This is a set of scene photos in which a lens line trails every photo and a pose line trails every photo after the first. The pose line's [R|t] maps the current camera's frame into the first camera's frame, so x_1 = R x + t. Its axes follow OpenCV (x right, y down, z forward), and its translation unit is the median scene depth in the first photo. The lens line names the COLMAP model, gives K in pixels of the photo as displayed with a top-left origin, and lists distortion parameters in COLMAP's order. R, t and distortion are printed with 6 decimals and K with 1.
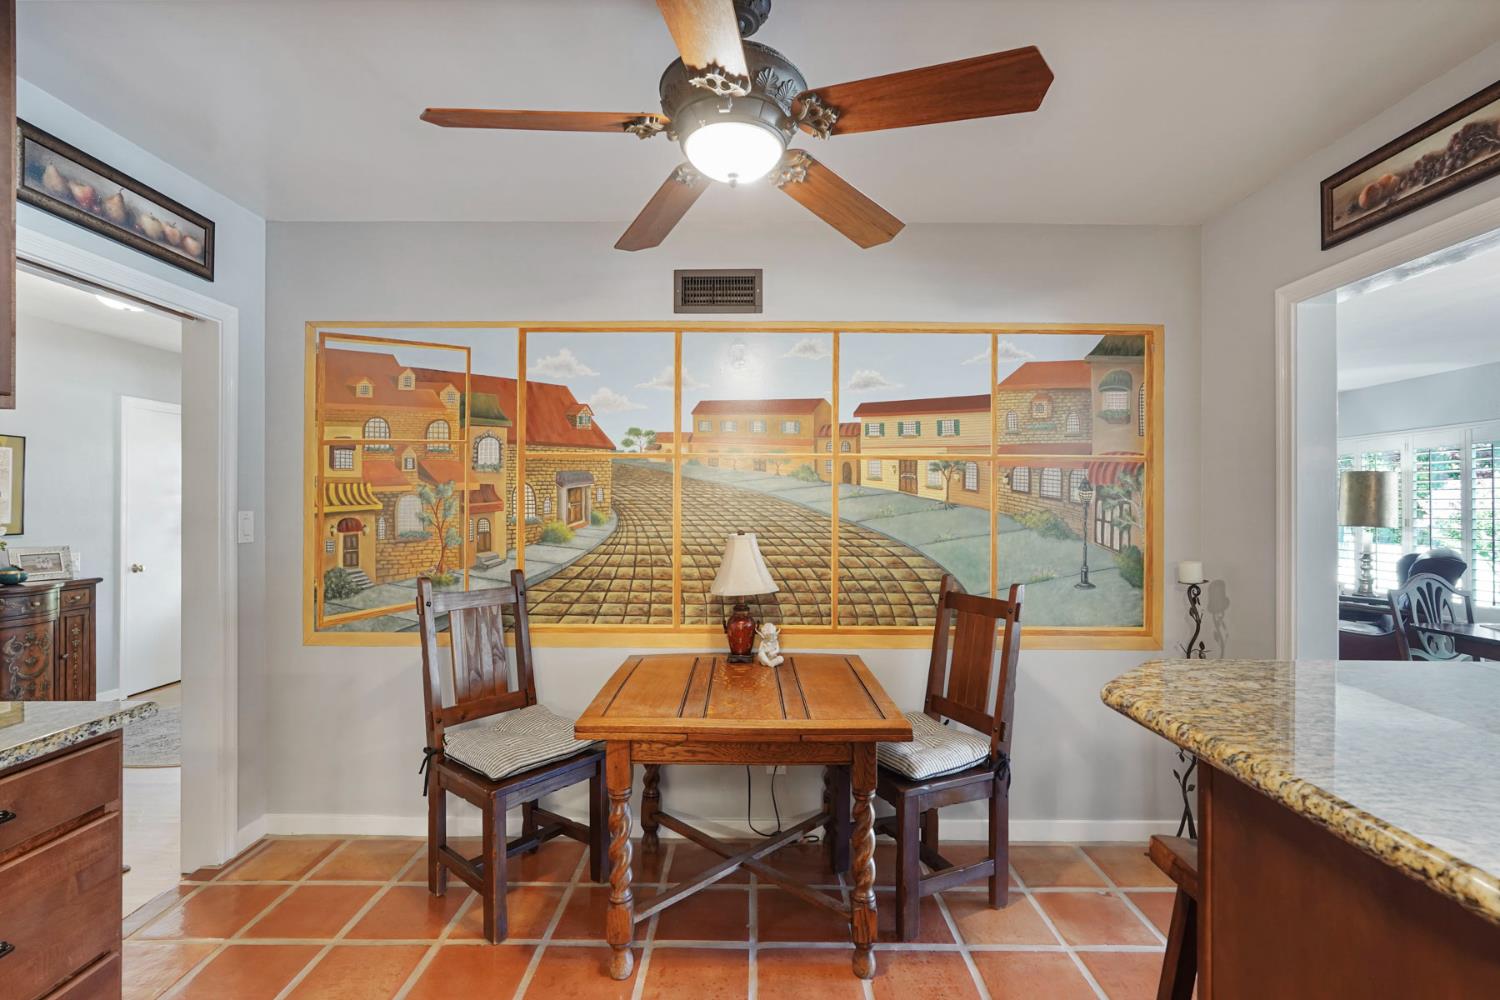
lens RADIAL K [[679.5, 0, 748.1], [0, 679.5, 501.7], [0, 0, 1]] dist [-0.012076, 0.006951]
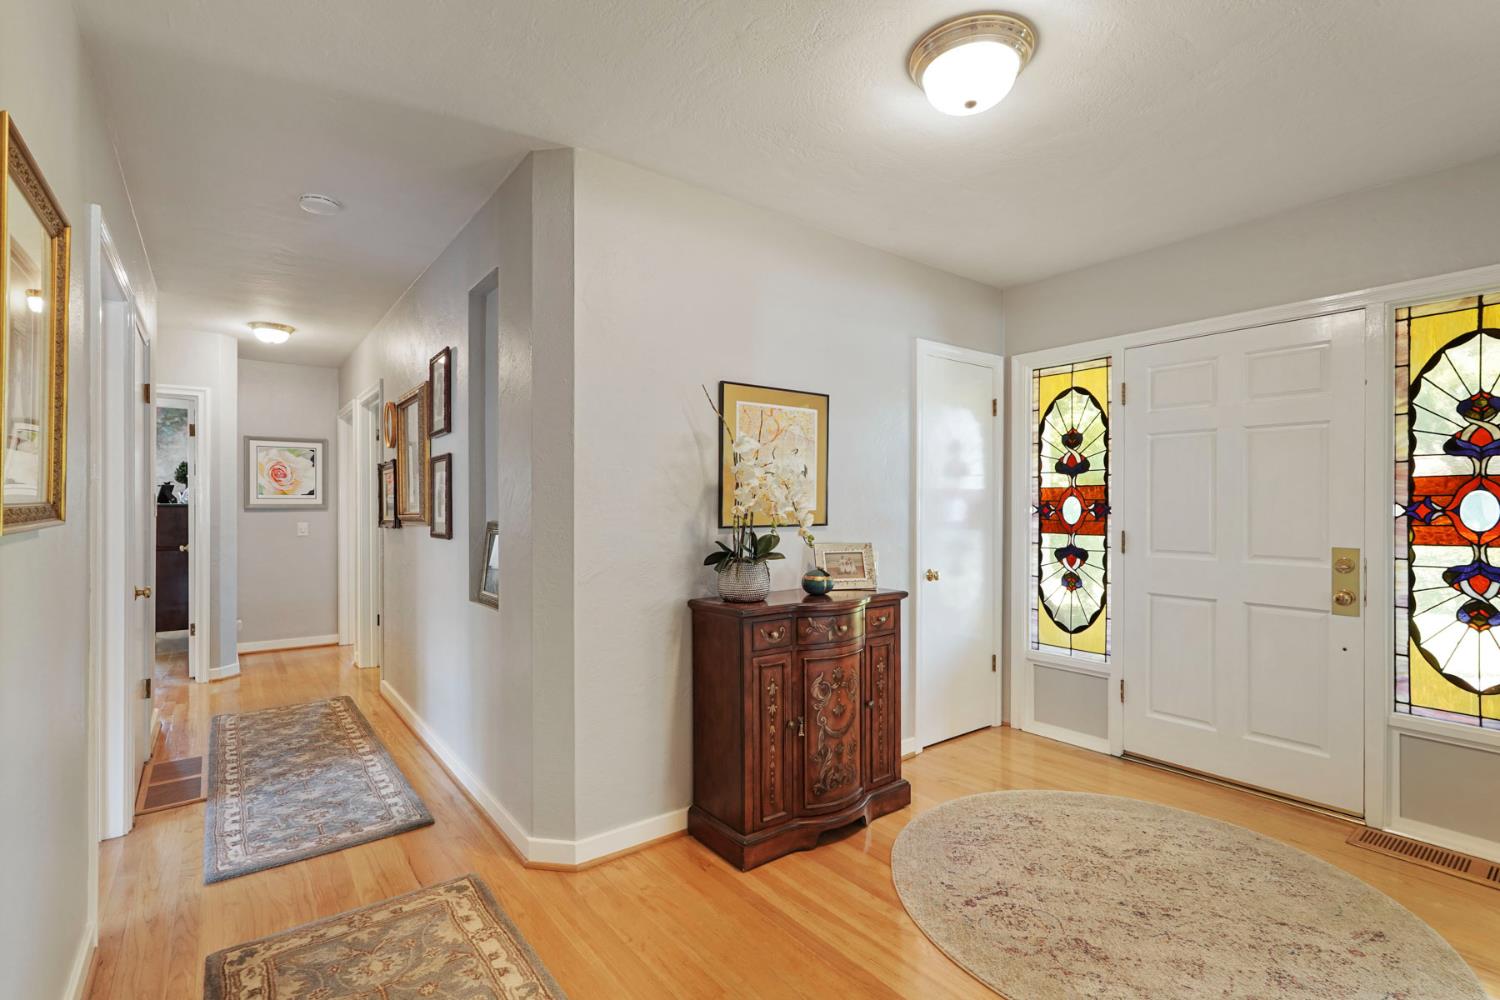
lens RADIAL K [[679.5, 0, 752.0], [0, 679.5, 501.1], [0, 0, 1]] dist [-0.012076, 0.006951]
pose [[0.612387, -0.002709, -0.790553, -0.536229], [0.003872, 0.999992, -0.000426, 0.021939], [0.790548, -0.002800, 0.612393, 0.480382]]
